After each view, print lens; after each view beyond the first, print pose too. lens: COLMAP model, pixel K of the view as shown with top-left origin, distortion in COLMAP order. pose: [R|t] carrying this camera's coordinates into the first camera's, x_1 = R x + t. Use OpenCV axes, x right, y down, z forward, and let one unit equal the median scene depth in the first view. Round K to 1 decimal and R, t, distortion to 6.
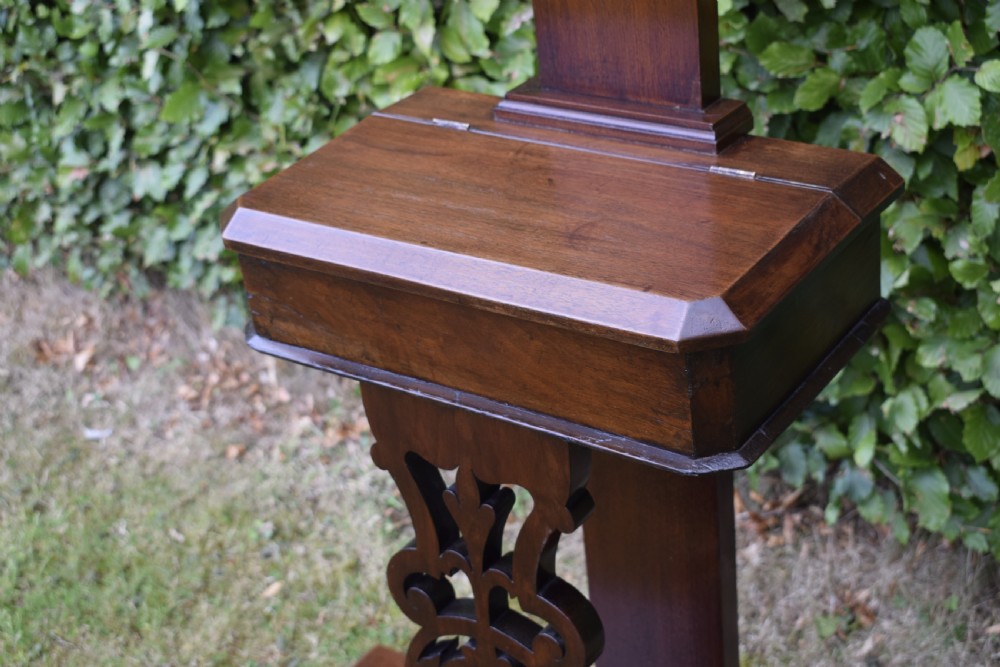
lens RADIAL K [[1519.8, 0, 498.4], [0, 1519.8, 332.6], [0, 0, 1]] dist [0.013520, 0.000000]
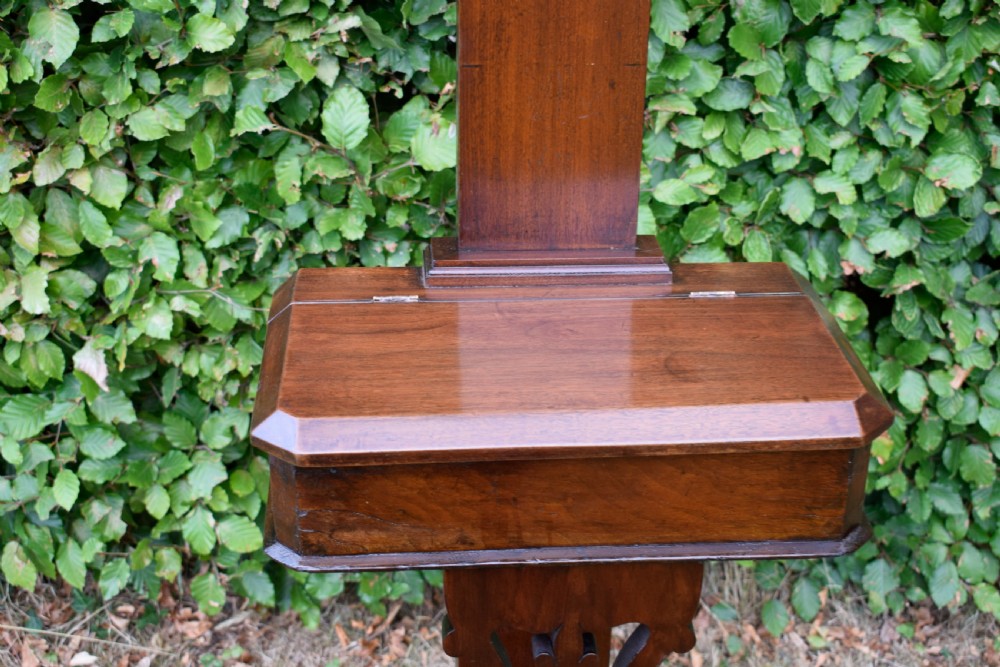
lens RADIAL K [[1423.8, 0, 500.3], [0, 1423.8, 329.9], [0, 0, 1]] dist [-0.023123, 0.000000]
pose [[0.786728, -0.169766, 0.593497, -0.596645], [0.226254, 0.973834, -0.021358, -0.092622], [-0.574341, 0.151084, 0.804553, 0.246523]]
